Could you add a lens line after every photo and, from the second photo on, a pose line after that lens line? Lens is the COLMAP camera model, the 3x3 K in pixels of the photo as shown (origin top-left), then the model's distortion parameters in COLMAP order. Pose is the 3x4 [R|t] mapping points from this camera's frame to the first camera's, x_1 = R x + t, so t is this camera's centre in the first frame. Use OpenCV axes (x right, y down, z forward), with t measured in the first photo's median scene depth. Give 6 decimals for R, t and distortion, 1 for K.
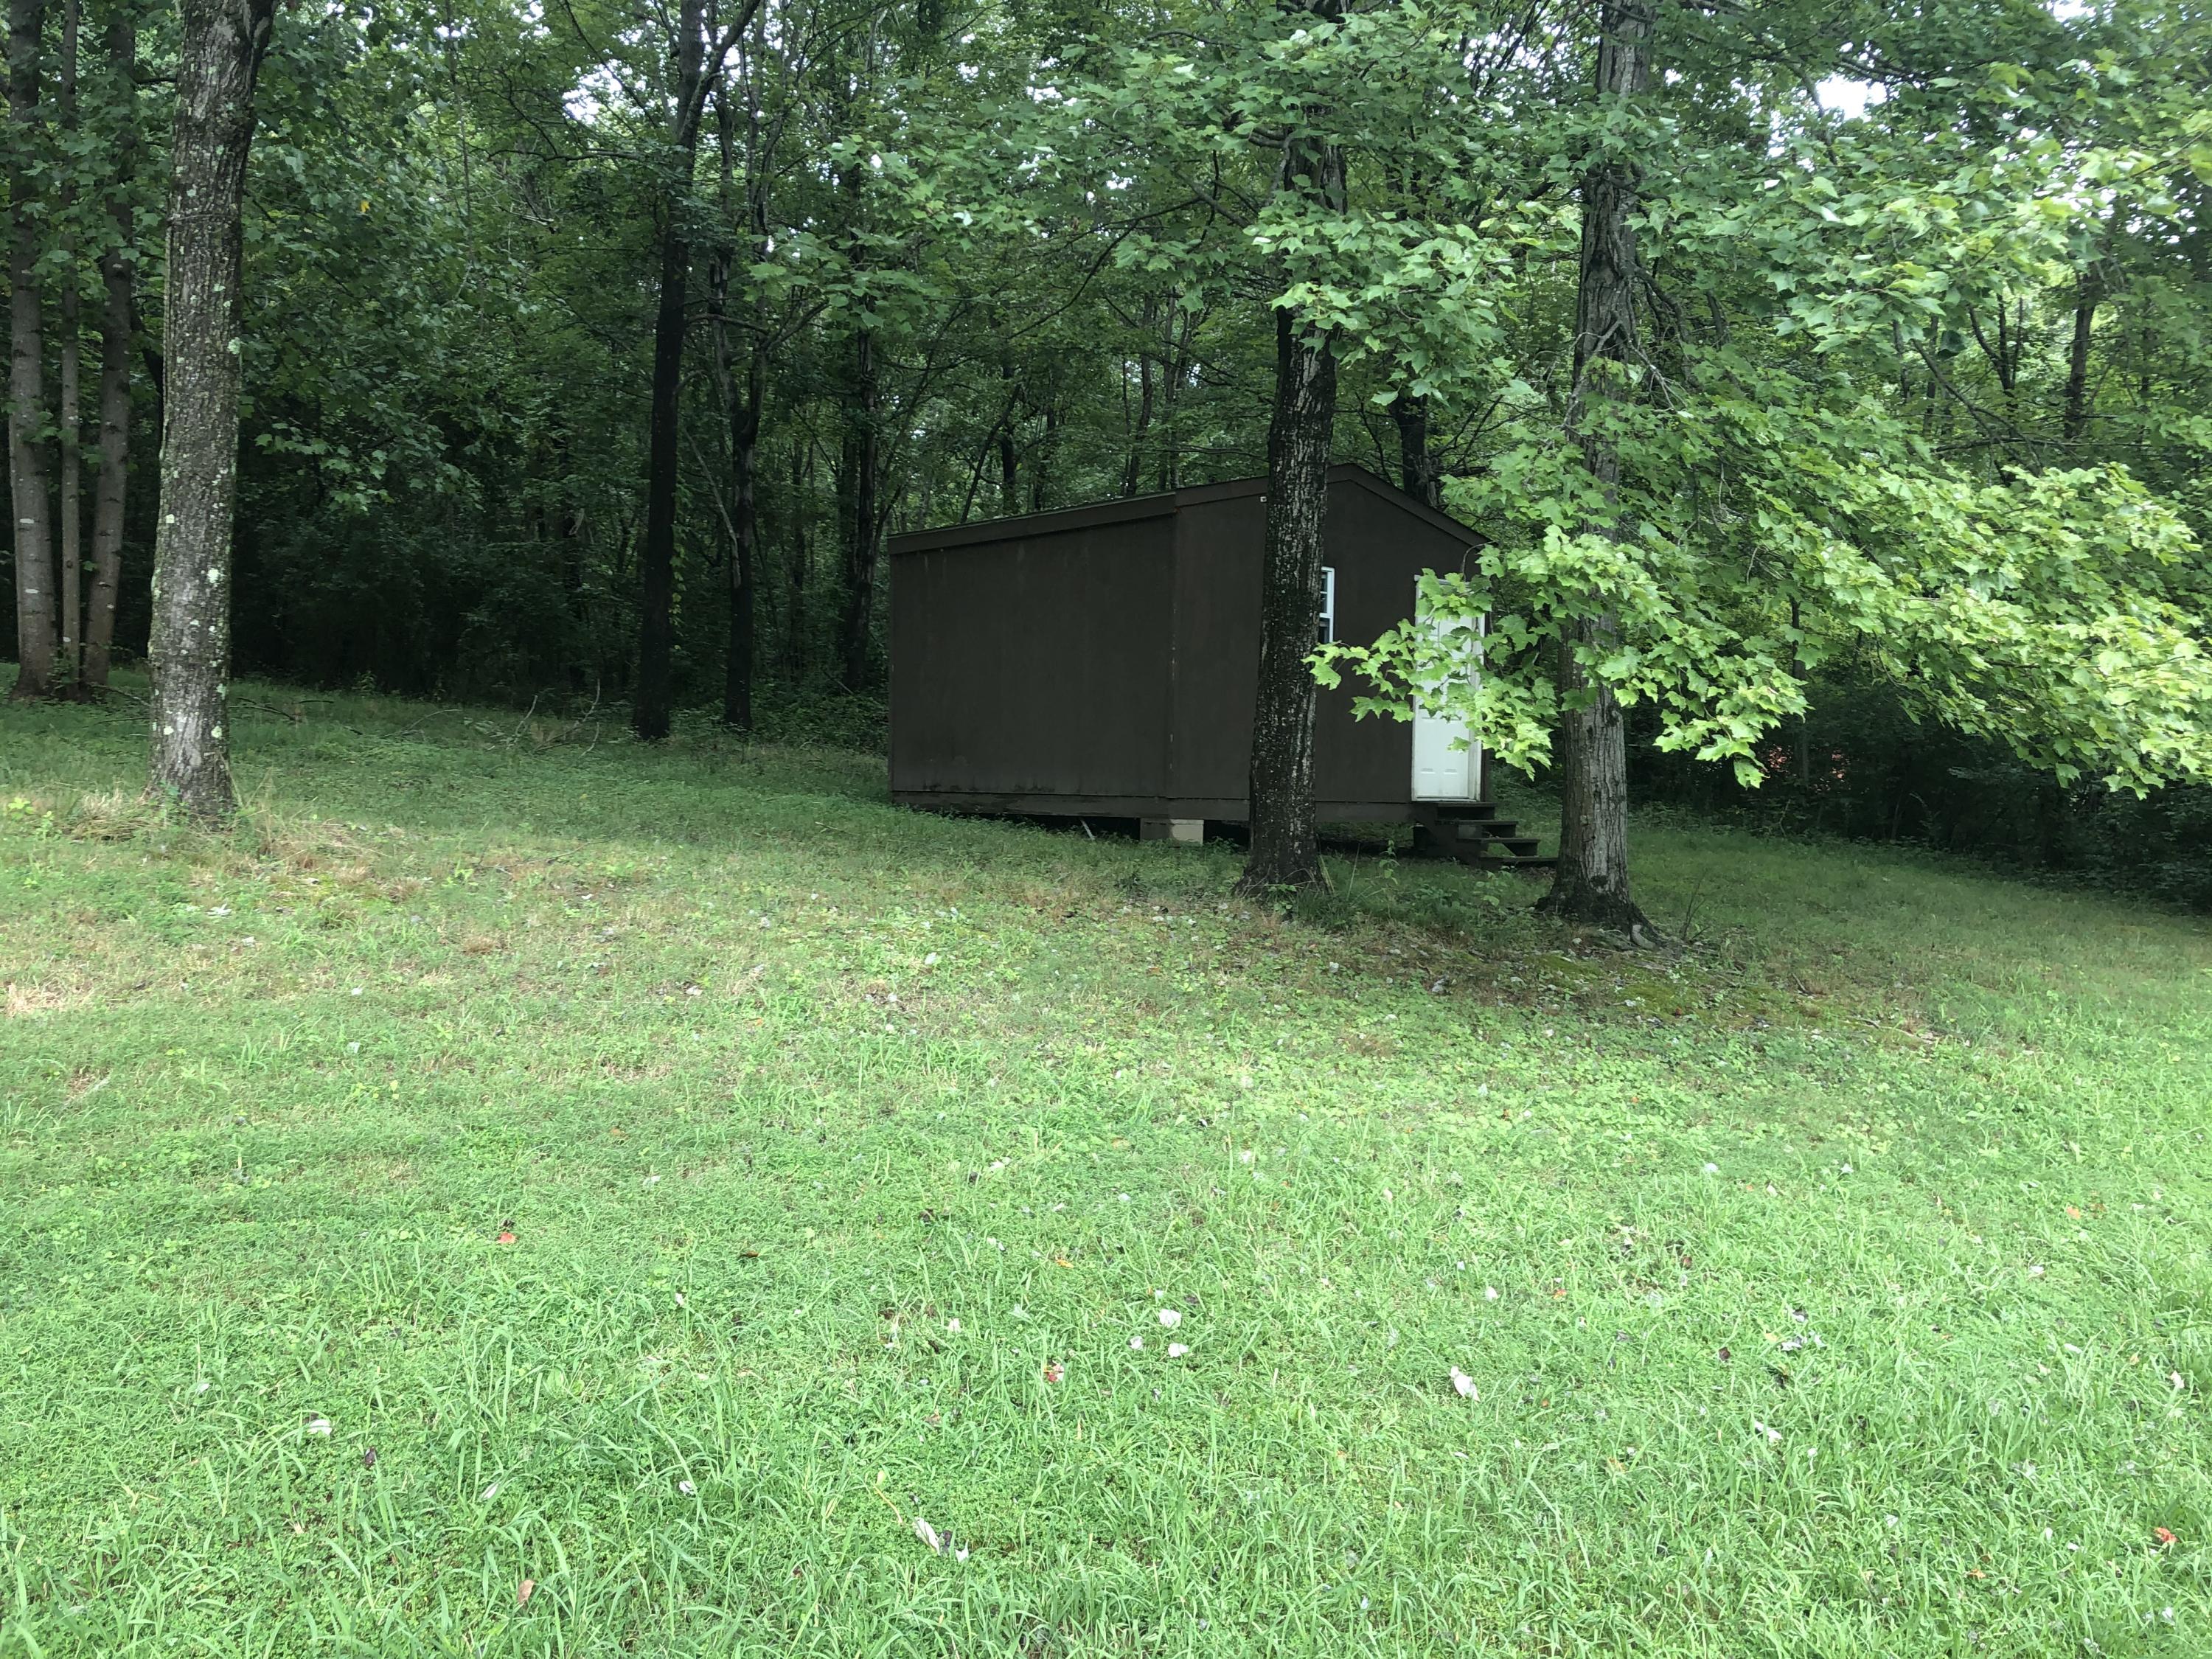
lens RADIAL K [[1745.6, 0, 1106.0], [0, 1745.6, 829.5], [0, 0, 1]] dist [0.025327, -0.075783]
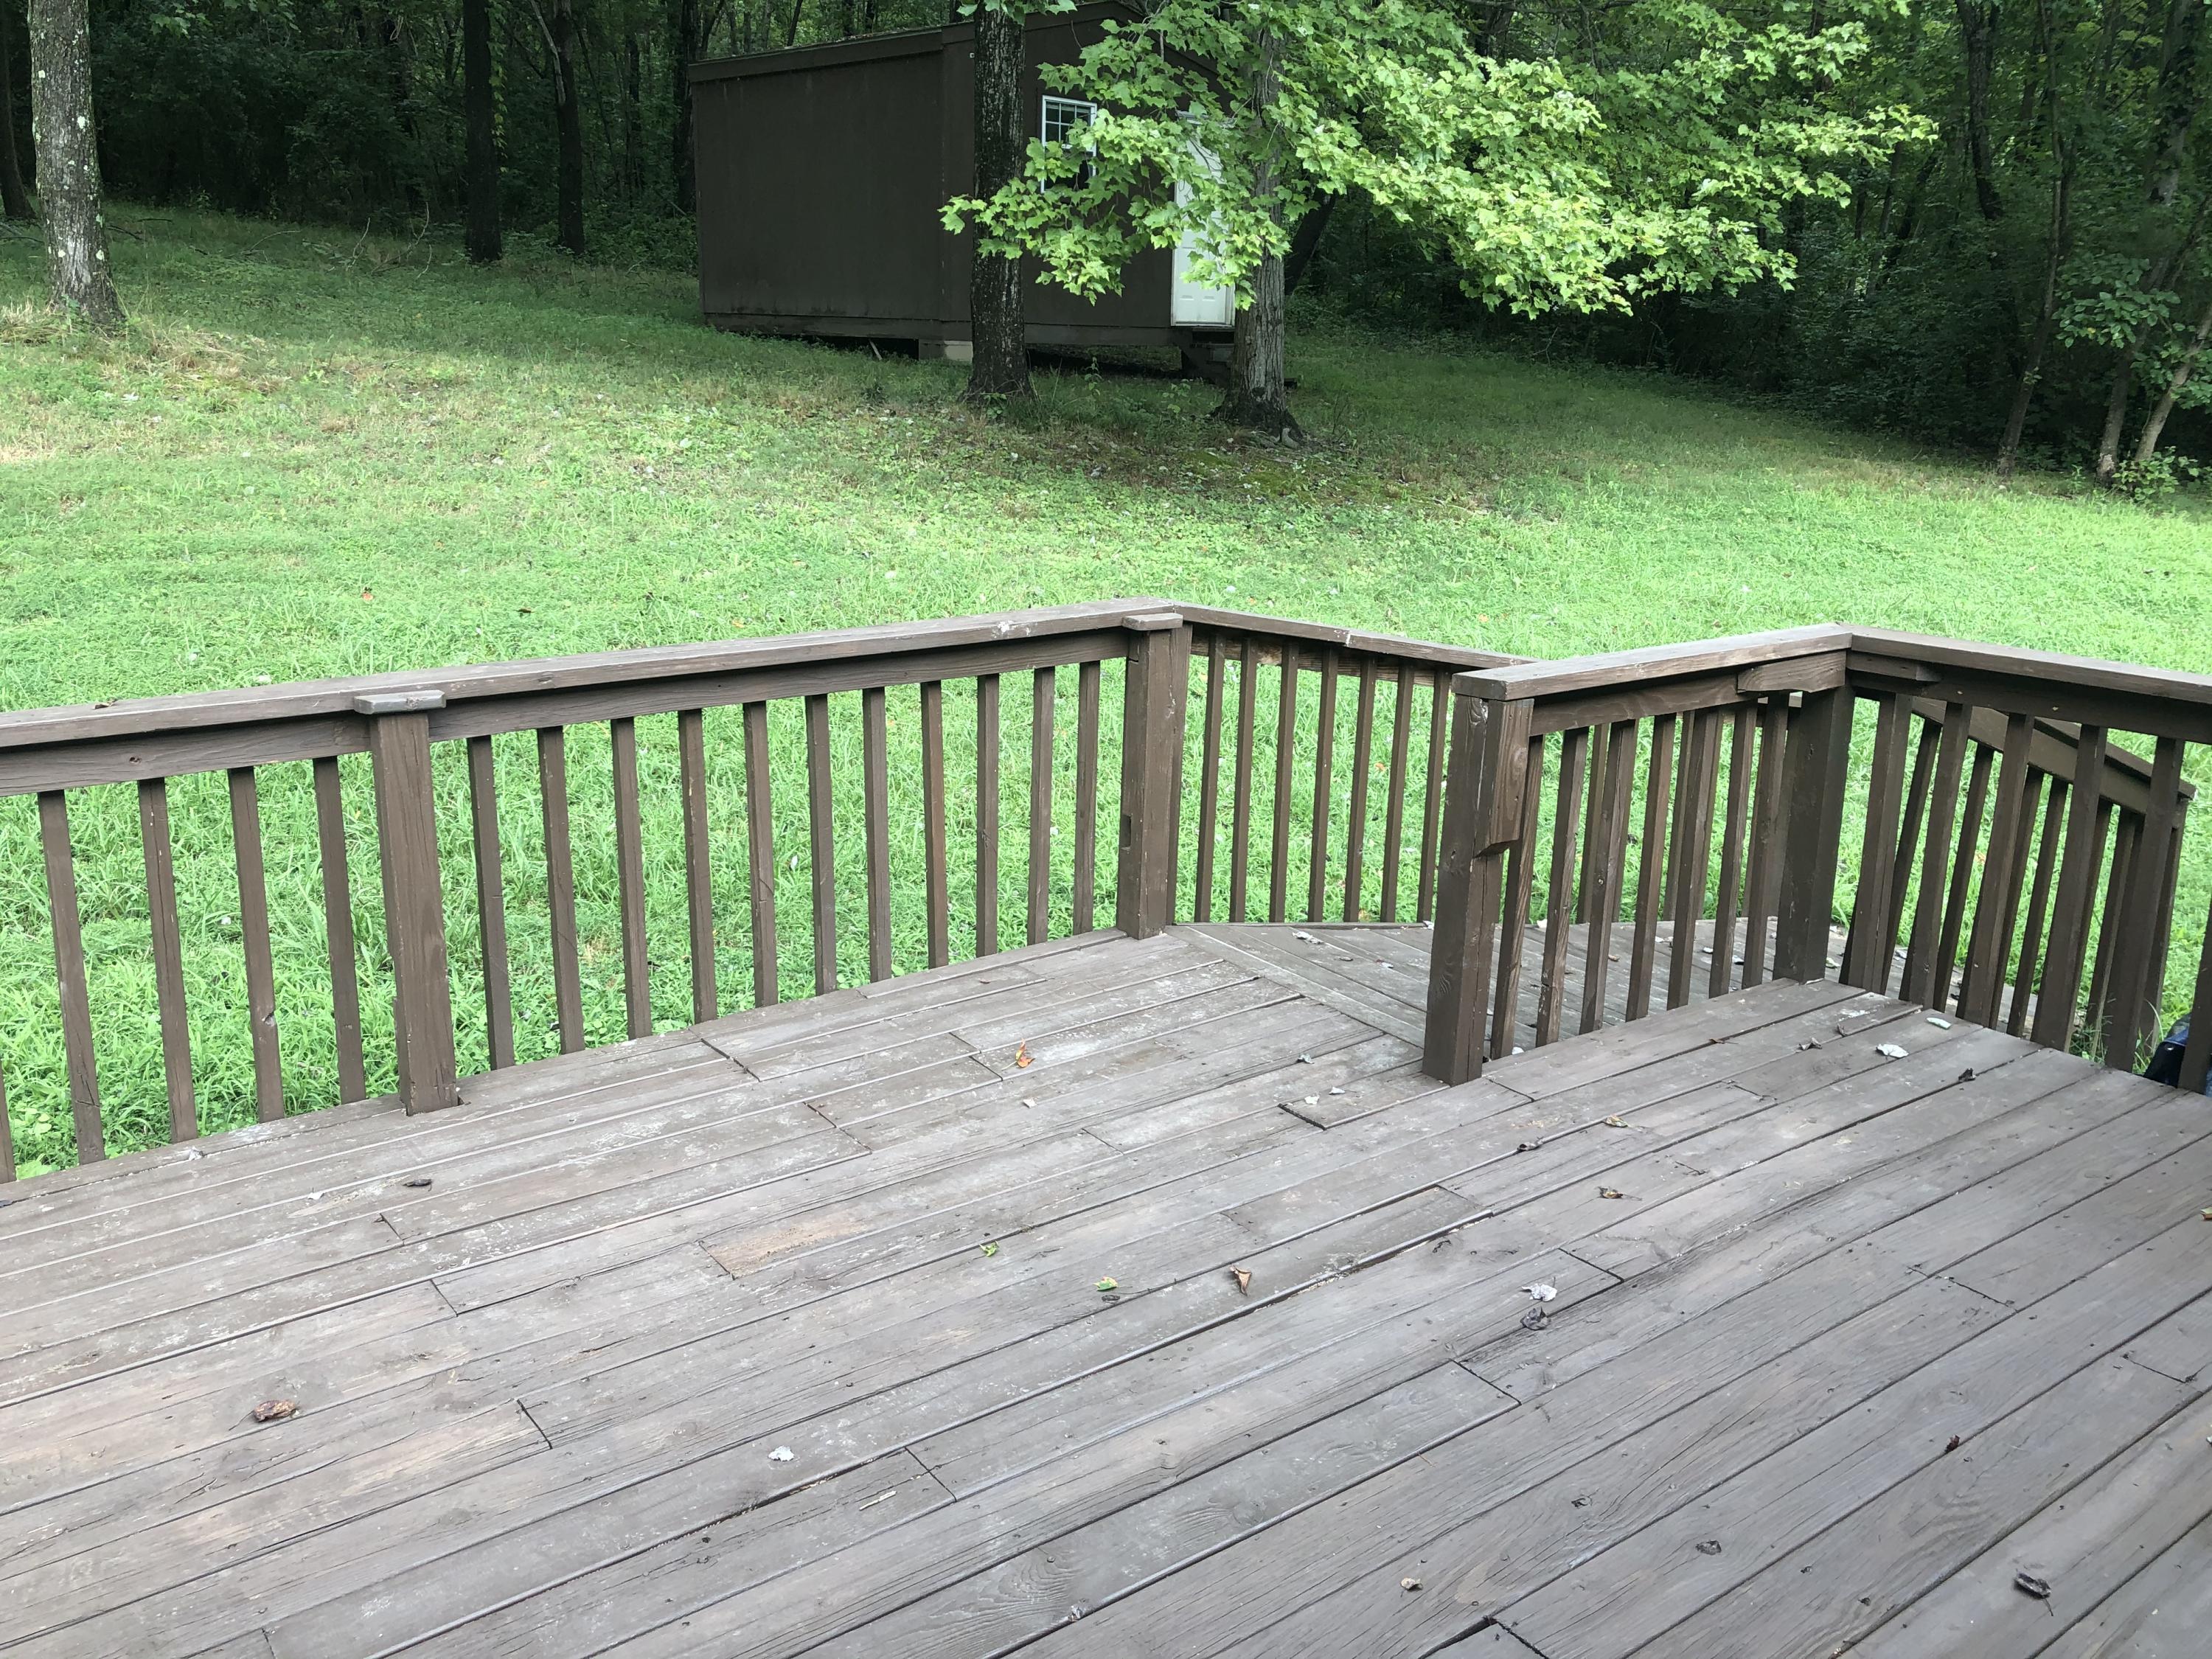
lens RADIAL K [[1862.8, 0, 1106.0], [0, 1862.8, 829.5], [0, 0, 1]] dist [0.037882, -0.004496]
pose [[0.999327, -0.005756, 0.036231, 0.161156], [-0.003163, 0.970421, 0.241398, 0.014859], [-0.036549, -0.241350, 0.969750, -0.442179]]
